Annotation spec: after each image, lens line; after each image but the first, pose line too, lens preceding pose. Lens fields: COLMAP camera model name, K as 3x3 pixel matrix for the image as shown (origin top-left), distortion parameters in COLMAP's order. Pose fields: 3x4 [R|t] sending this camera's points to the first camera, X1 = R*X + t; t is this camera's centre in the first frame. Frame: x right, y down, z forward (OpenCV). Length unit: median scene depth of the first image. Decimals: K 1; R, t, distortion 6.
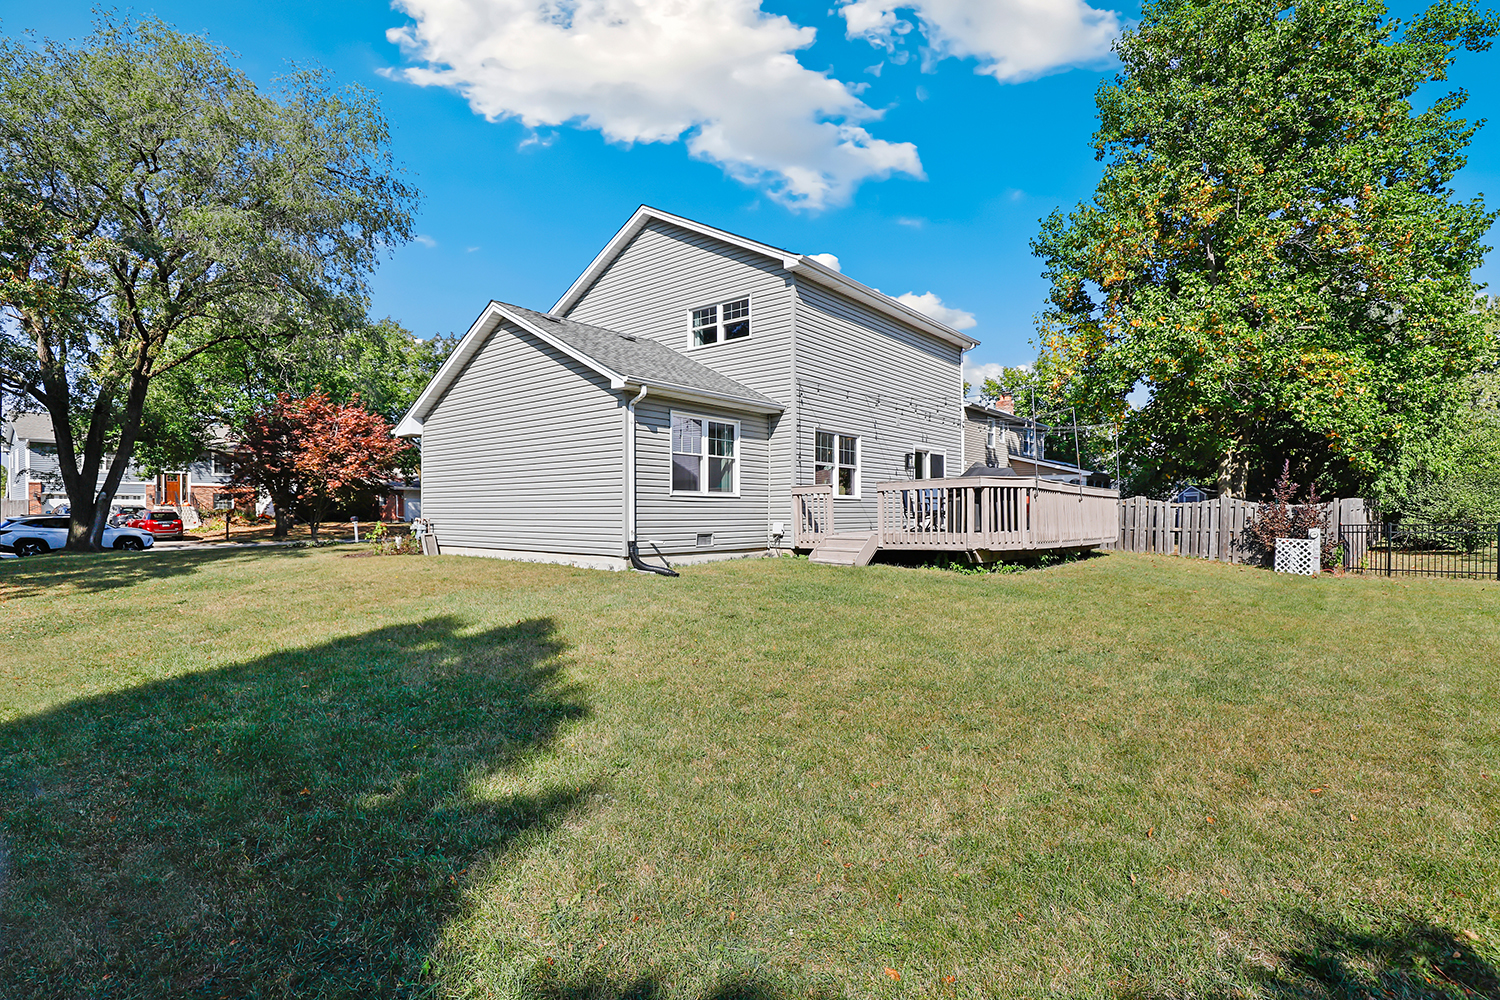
lens RADIAL K [[724.2, 0, 759.6], [0, 724.2, 509.2], [0, 0, 1]] dist [-0.005862, -0.000280]
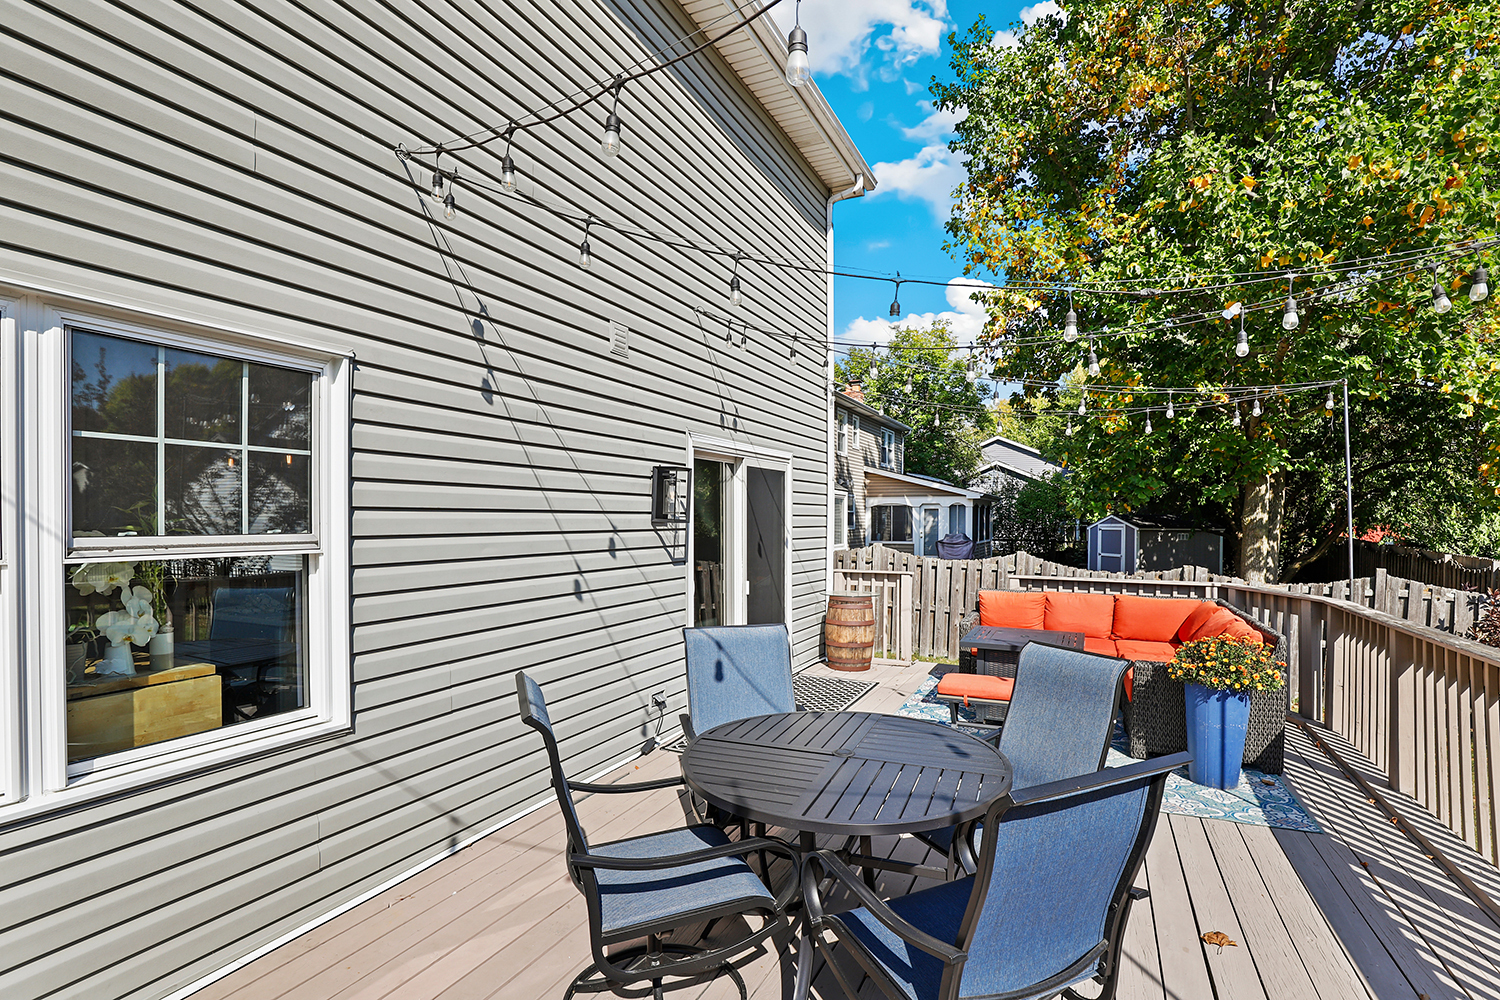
lens RADIAL K [[724.2, 0, 753.1], [0, 724.2, 510.6], [0, 0, 1]] dist [-0.005862, -0.000280]
pose [[0.973451, 0.006882, 0.228792, 0.156158], [-0.005806, 0.999969, -0.005376, -0.052414], [-0.228821, 0.003905, 0.973461, 0.649230]]
